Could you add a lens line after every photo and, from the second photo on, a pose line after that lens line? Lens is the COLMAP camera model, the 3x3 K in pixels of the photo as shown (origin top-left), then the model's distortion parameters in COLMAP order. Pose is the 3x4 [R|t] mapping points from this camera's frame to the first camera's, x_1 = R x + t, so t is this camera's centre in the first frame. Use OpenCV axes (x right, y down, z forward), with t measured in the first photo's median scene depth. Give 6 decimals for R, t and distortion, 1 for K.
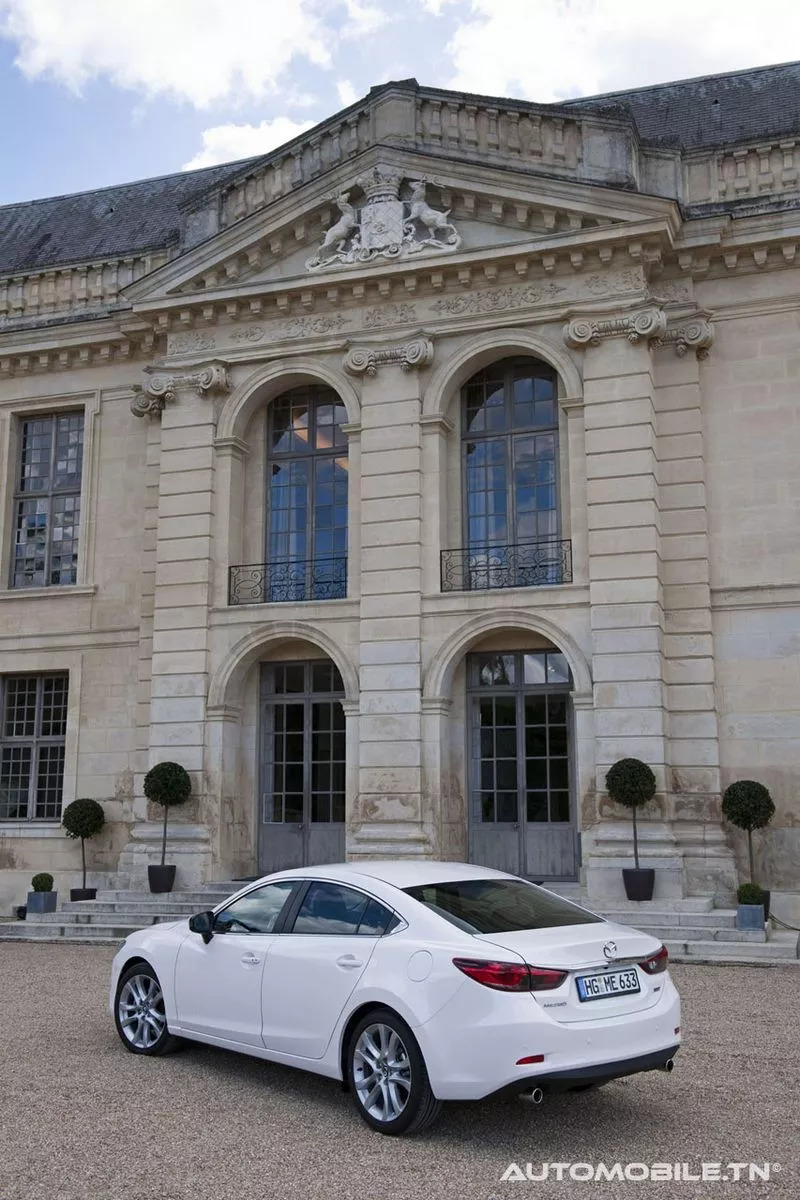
lens RADIAL K [[1211.5, 0, 400.0], [0, 1211.5, 583.6], [0, 0, 1]] dist [0.043283, 0.013330]
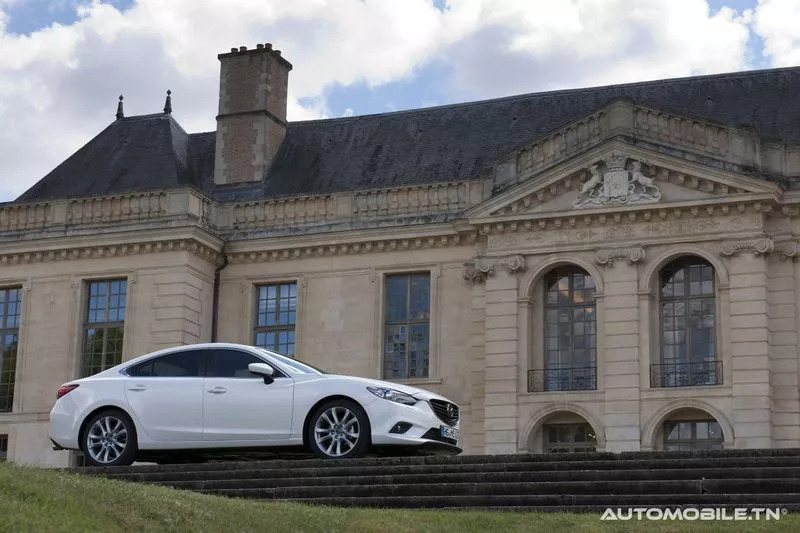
lens RADIAL K [[1527.3, 0, 400.0], [0, 1527.3, 266.5], [0, 0, 1]] dist [0.145903, -0.123946]
pose [[0.997379, 0.006625, -0.072049, -0.174300], [-0.009874, 0.998946, -0.044821, -0.066693], [0.071676, 0.045415, 0.996394, -1.323110]]
